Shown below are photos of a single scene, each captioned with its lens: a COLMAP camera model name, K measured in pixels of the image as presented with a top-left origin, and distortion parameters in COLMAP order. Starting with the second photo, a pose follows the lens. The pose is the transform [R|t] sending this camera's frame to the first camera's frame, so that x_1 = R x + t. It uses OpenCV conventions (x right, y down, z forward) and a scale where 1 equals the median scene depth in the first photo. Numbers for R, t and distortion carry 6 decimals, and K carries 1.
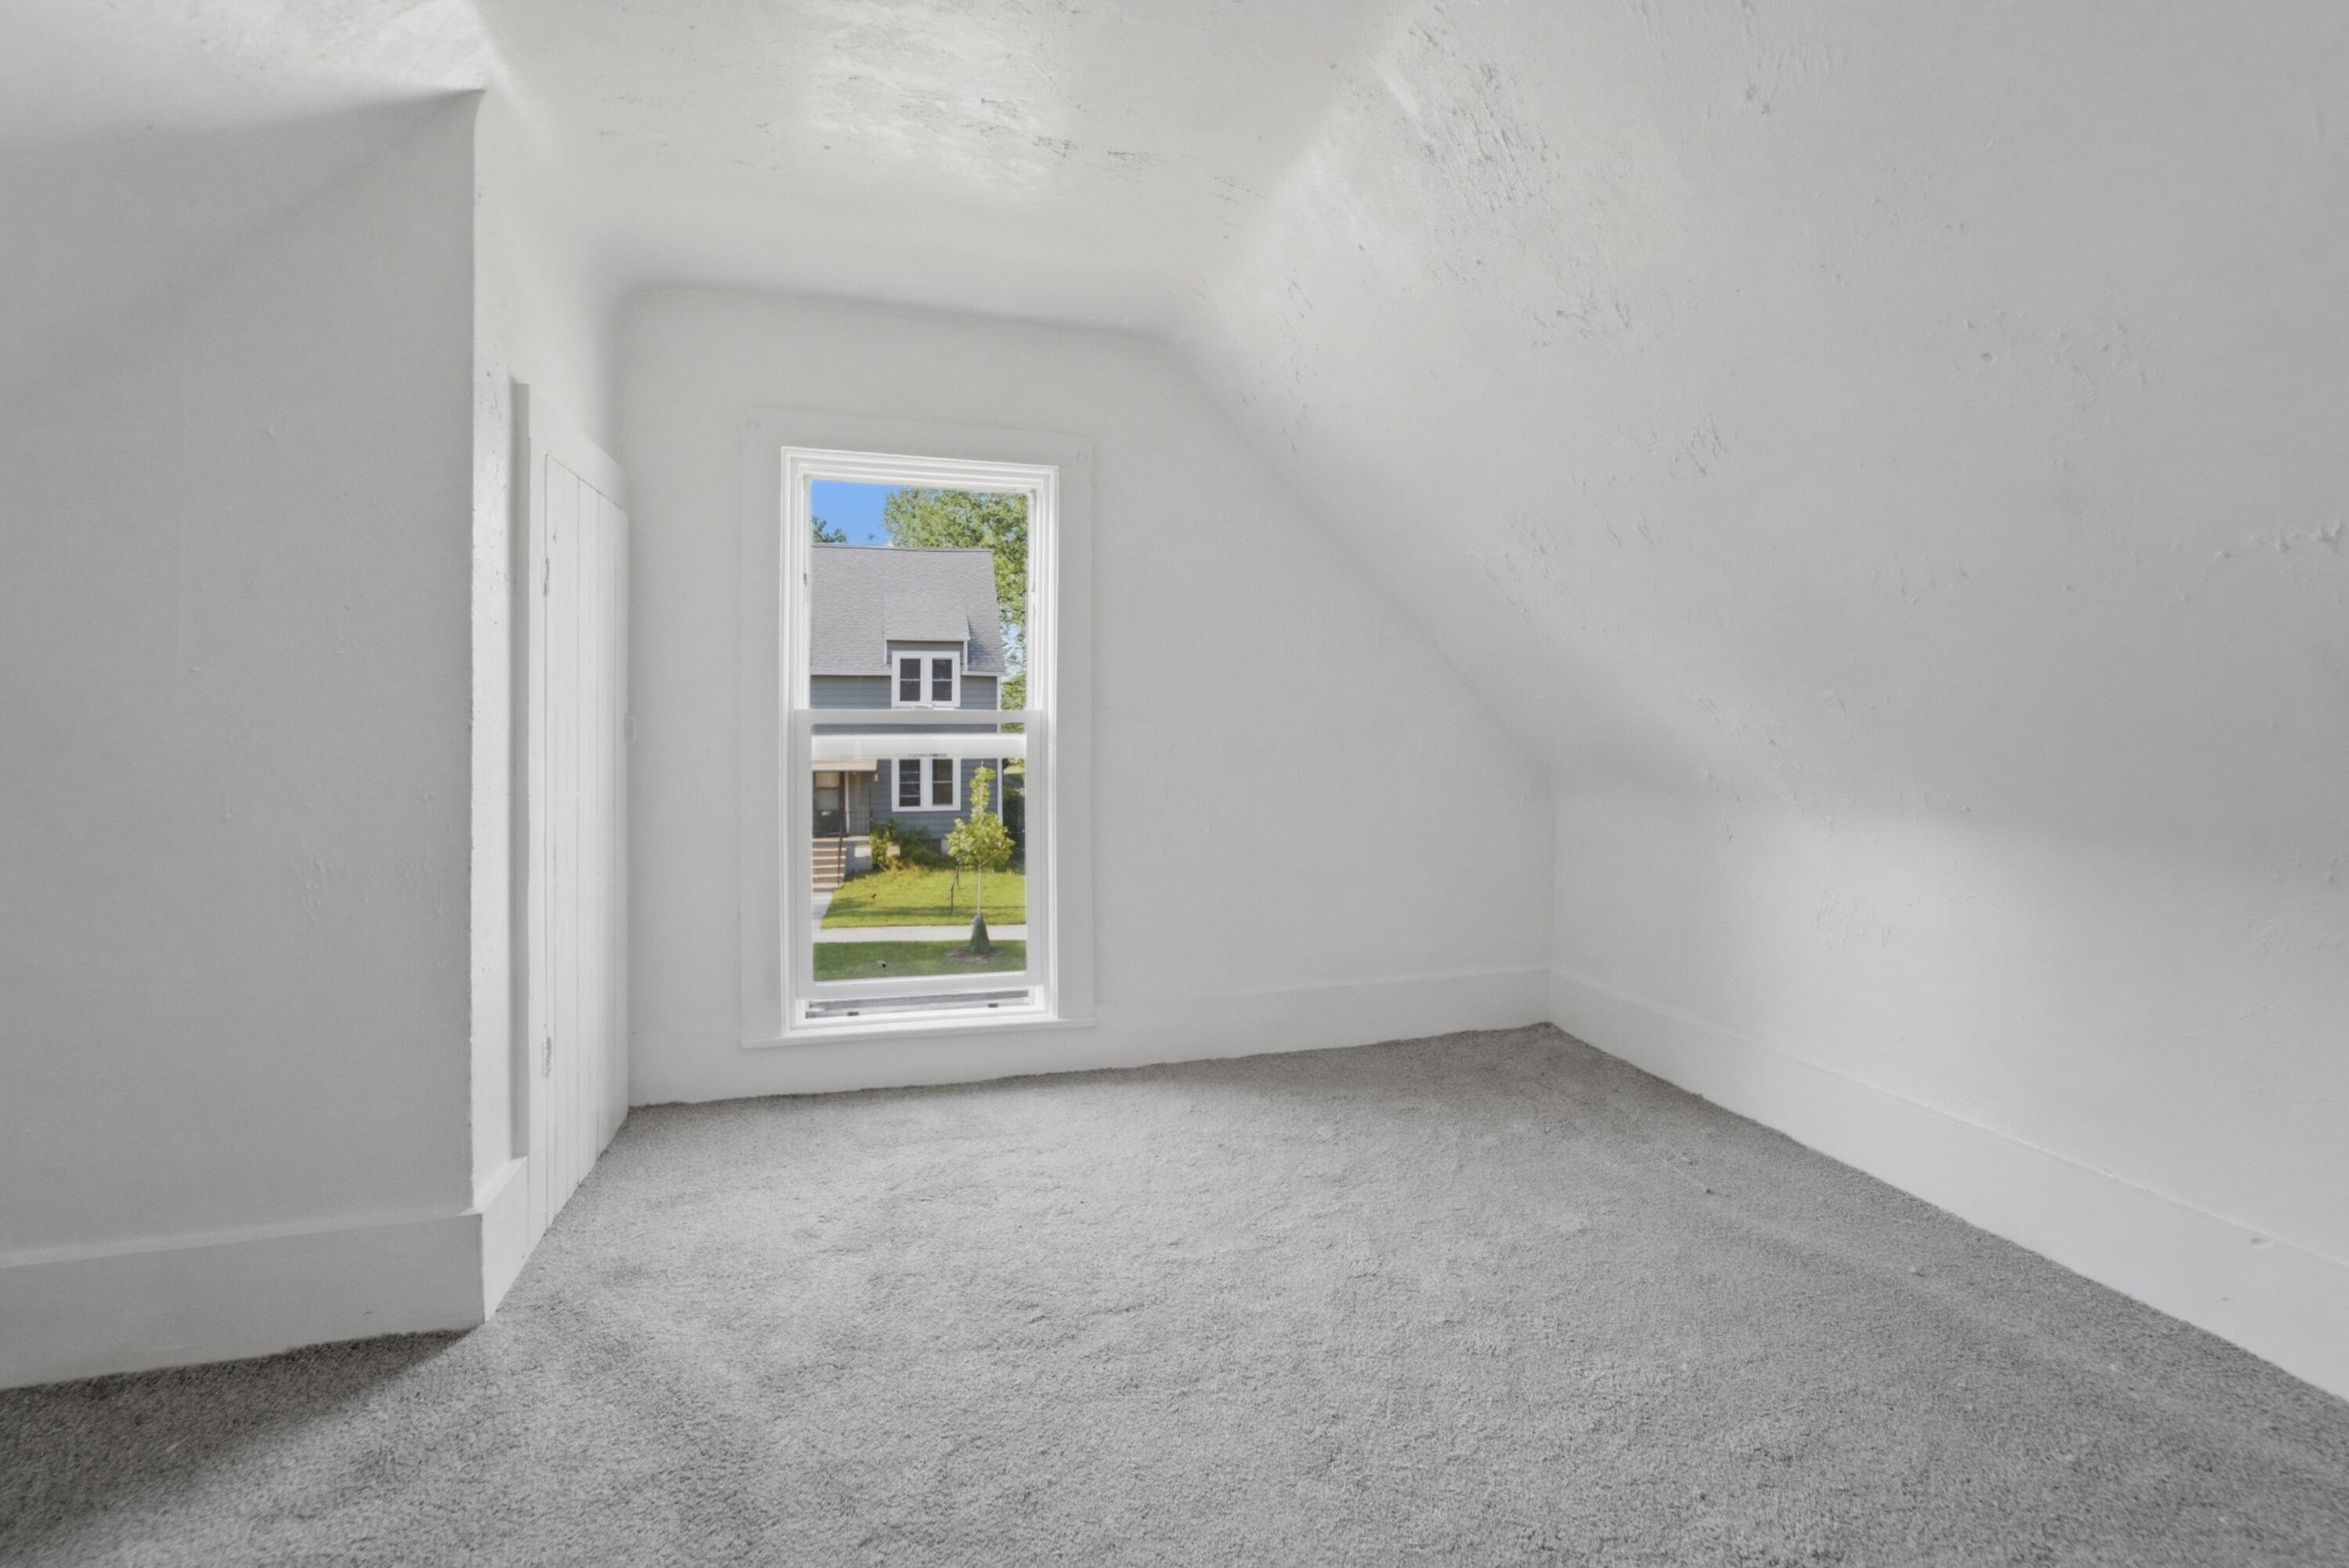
lens RADIAL K [[973.0, 0, 1185.5], [0, 973.0, 735.5], [0, 0, 1]] dist [-0.014192, 0.000440]
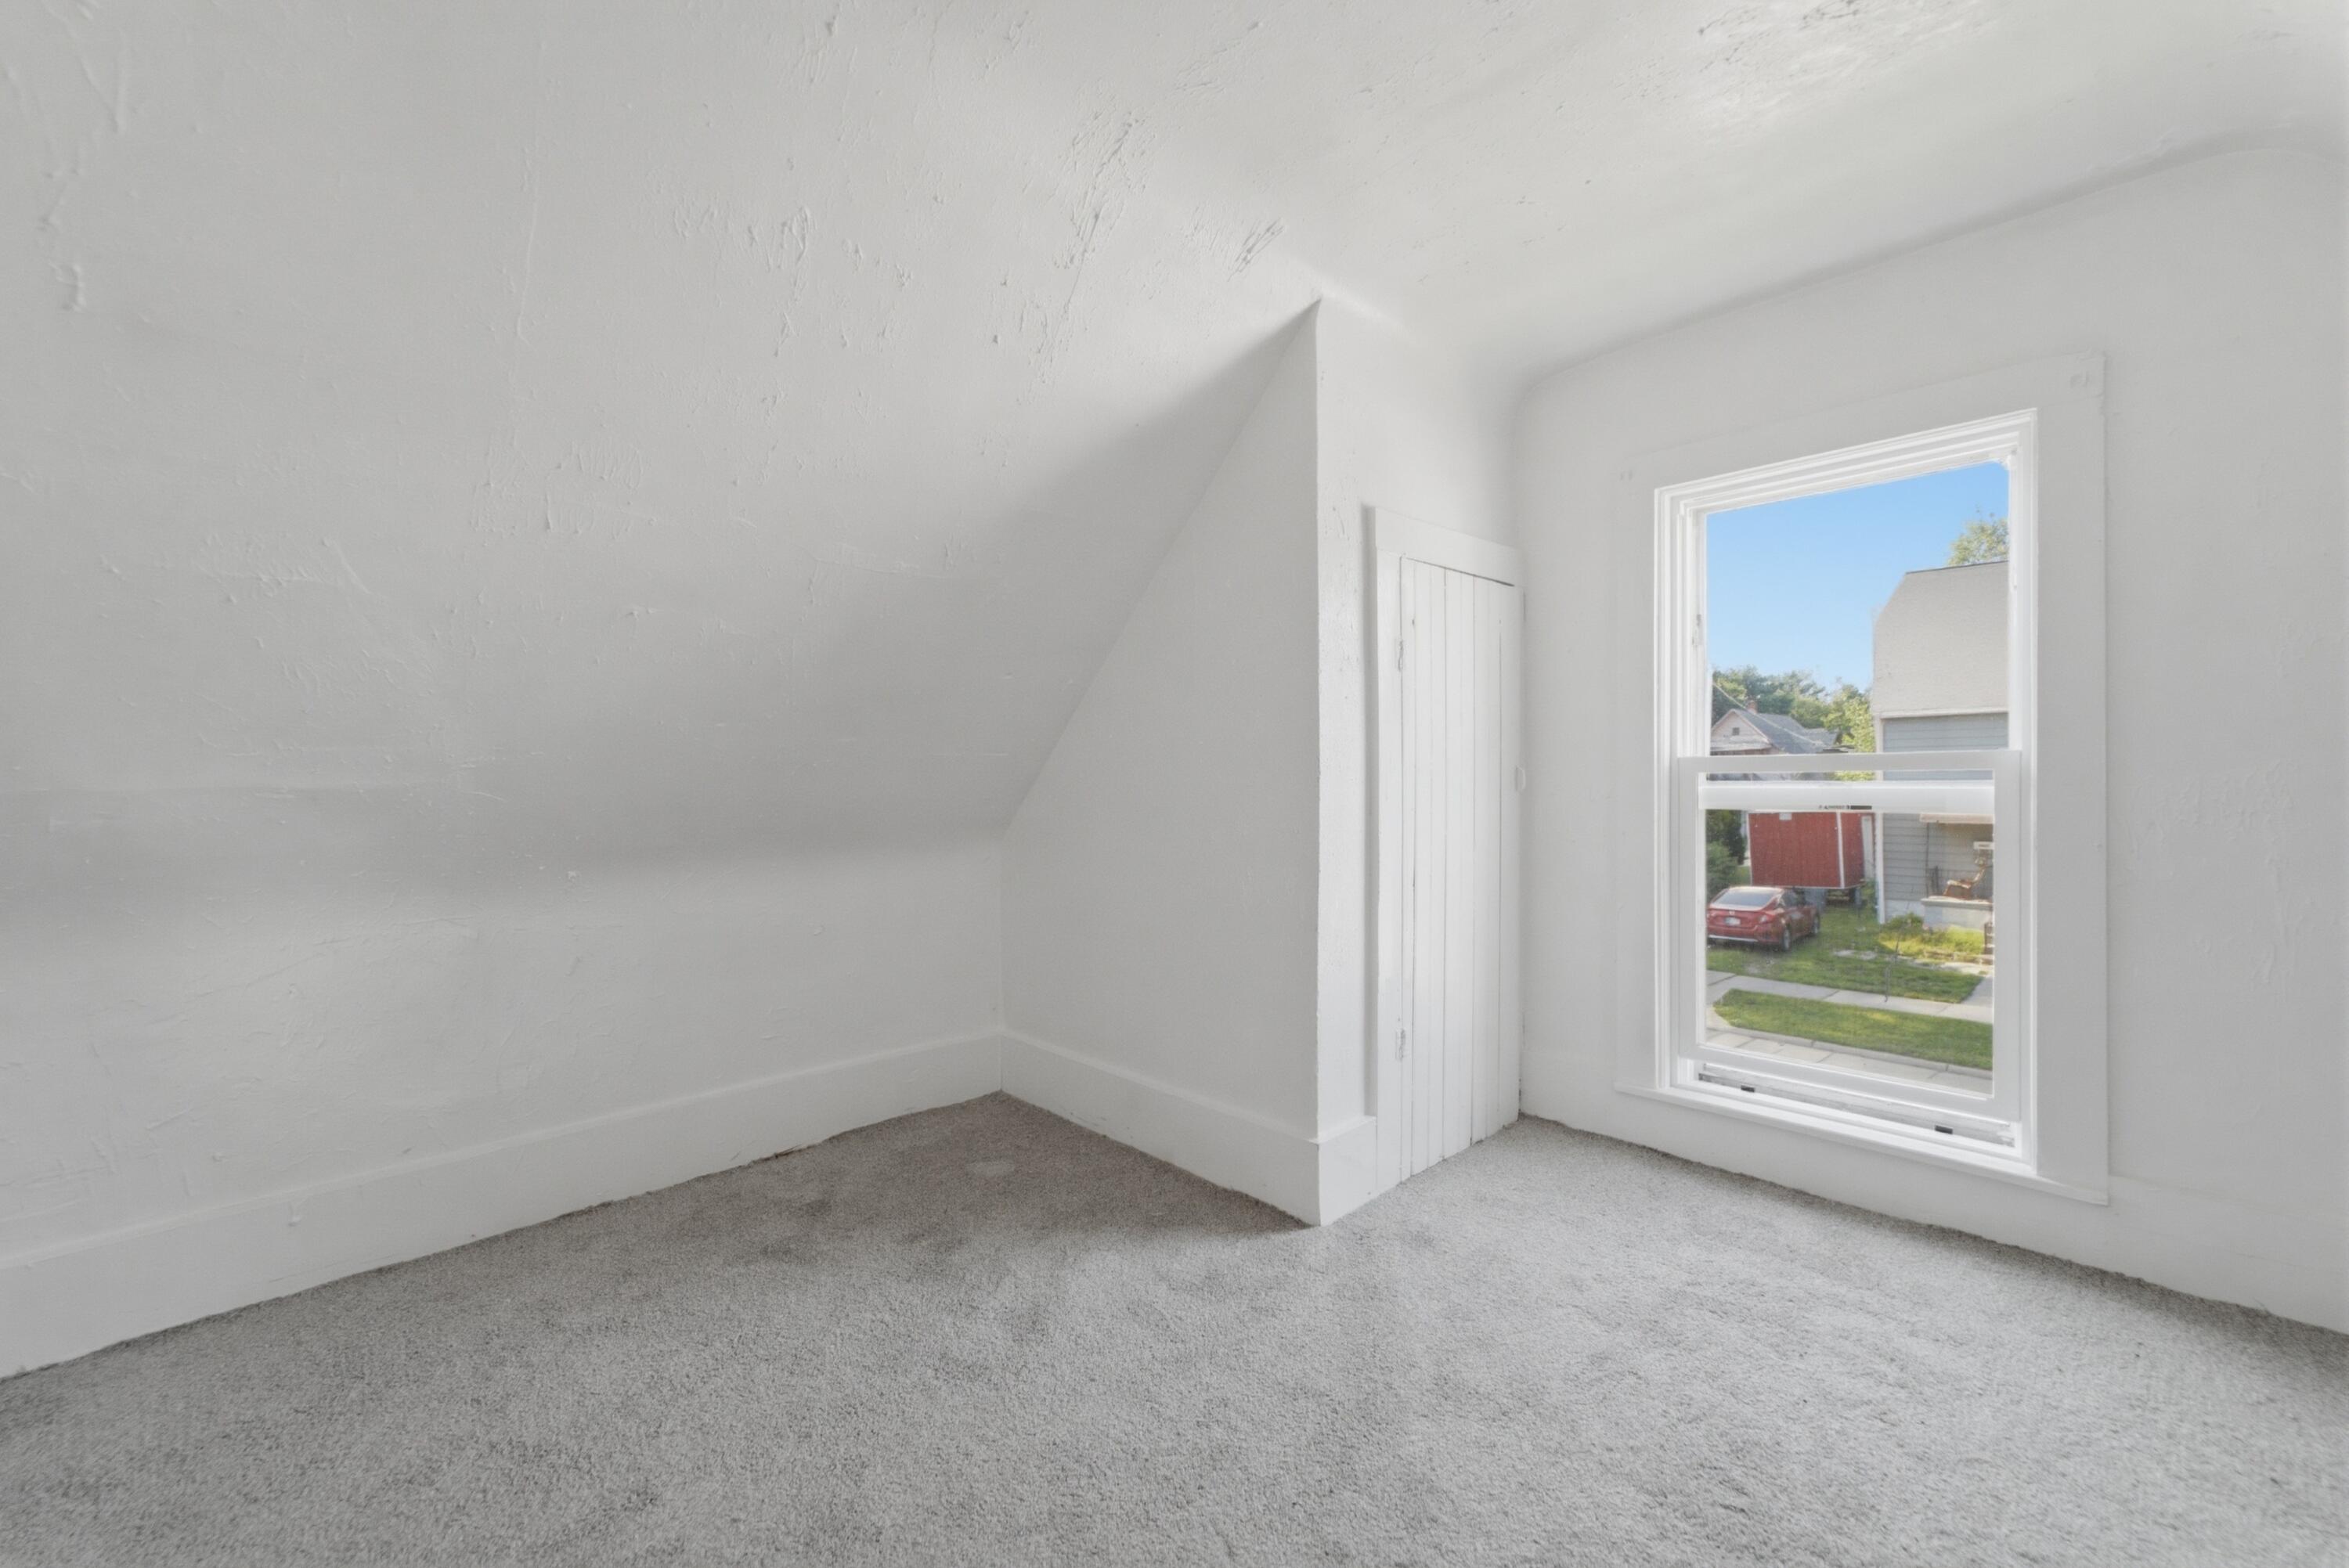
lens RADIAL K [[907.8, 0, 1176.7], [0, 907.8, 786.4], [0, 0, 1]] dist [-0.025203, 0.001137]
pose [[0.448582, -0.006929, -0.893715, 0.253525], [0.006397, 0.999969, -0.004542, 0.005803], [0.893719, -0.003679, 0.448613, 0.222456]]
